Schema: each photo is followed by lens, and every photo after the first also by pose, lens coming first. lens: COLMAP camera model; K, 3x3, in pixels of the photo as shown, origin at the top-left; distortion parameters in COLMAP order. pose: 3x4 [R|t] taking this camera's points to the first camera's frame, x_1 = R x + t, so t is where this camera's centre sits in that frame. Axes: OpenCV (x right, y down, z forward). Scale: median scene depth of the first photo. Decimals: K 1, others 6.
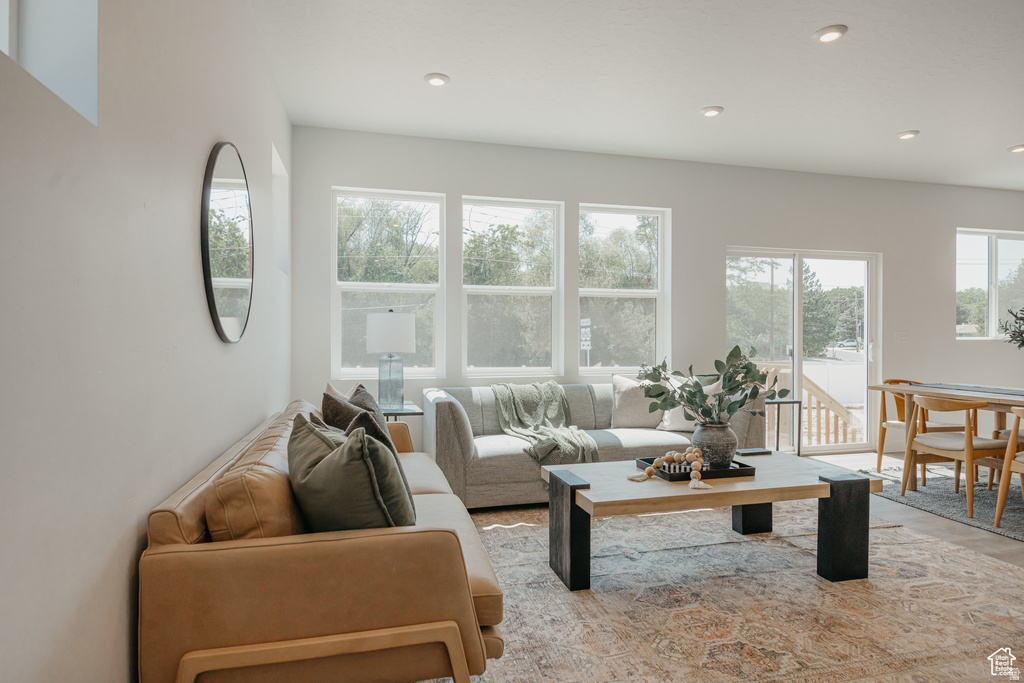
lens RADIAL K [[568.3, 0, 509.0], [0, 568.3, 346.8], [0, 0, 1]] dist [0.000899, -0.001969]
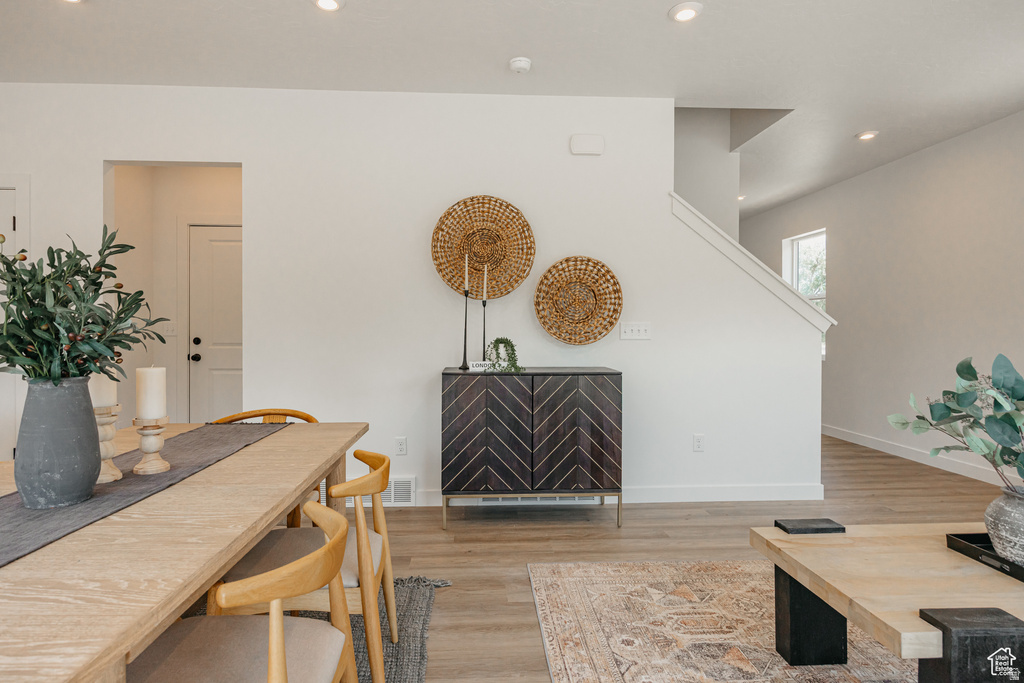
lens RADIAL K [[568.3, 0, 502.8], [0, 568.3, 337.4], [0, 0, 1]] dist [0.000899, -0.001969]
pose [[-0.982581, -0.003849, 0.185796, 0.726141], [-0.000797, 0.999864, 0.016501, -0.021640], [-0.185834, 0.016066, -0.982450, 1.543505]]
